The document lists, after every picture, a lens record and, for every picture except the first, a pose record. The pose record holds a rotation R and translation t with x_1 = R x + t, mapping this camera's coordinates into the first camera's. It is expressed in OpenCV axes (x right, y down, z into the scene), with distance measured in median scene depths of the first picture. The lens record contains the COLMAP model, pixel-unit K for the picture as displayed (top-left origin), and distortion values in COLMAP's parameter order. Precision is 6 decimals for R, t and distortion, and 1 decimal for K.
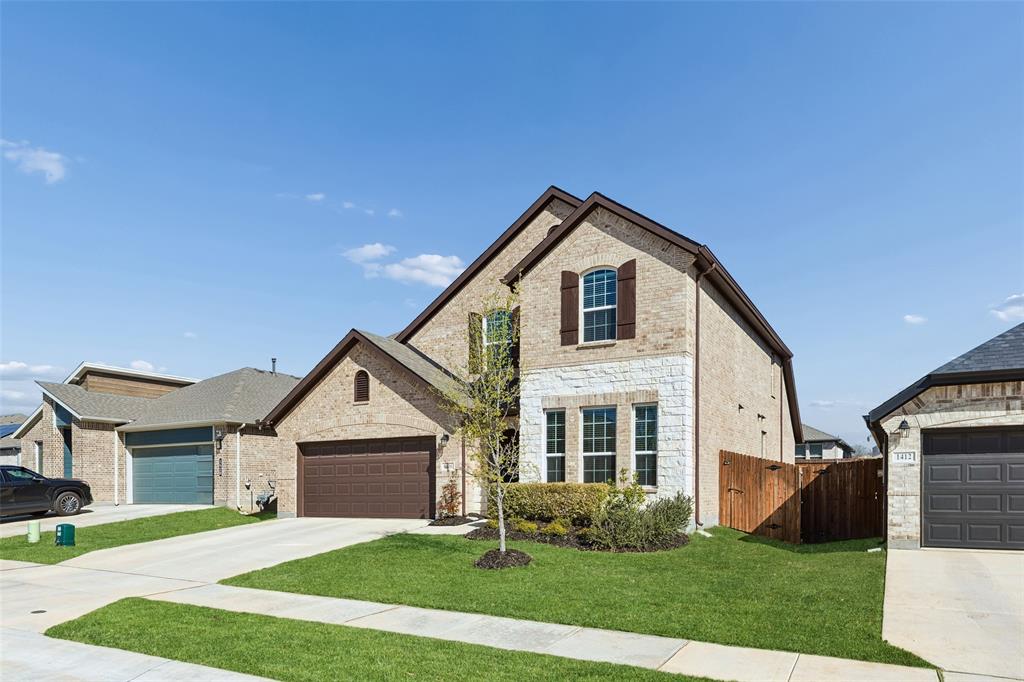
lens RADIAL K [[674.0, 0, 511.6], [0, 674.0, 333.9], [0, 0, 1]] dist [-0.001218, -0.001652]
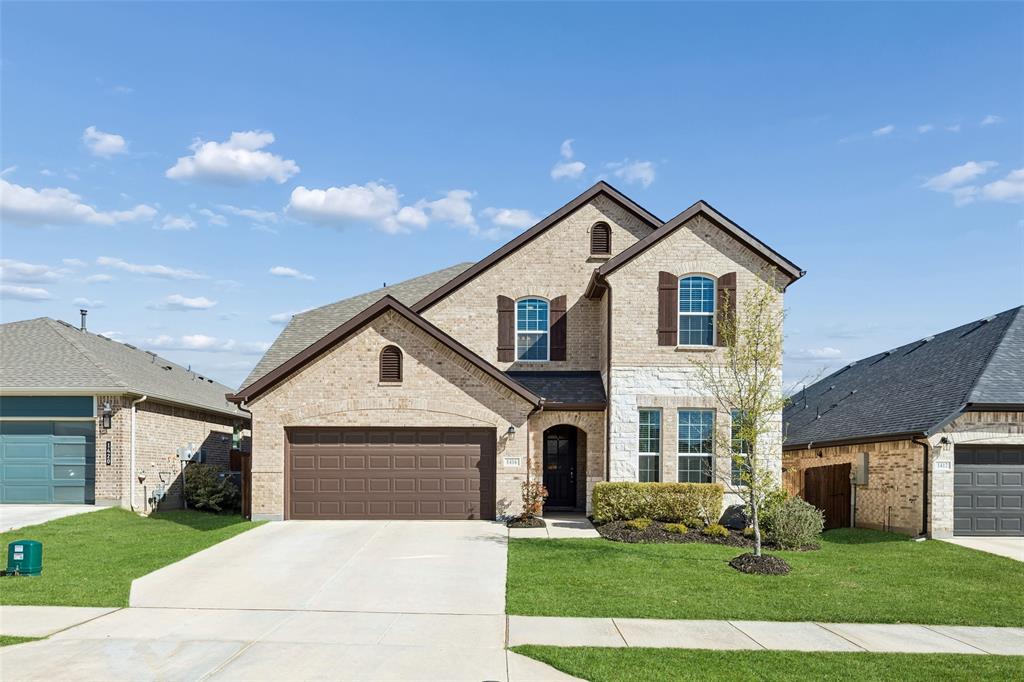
lens RADIAL K [[645.8, 0, 511.7], [0, 645.8, 350.0], [0, 0, 1]] dist [-0.006226, 0.001415]
pose [[0.870099, 0.106976, 0.481127, -0.536623], [-0.119448, 0.992829, -0.004732, 0.051197], [-0.478183, -0.053353, 0.876638, 0.248312]]
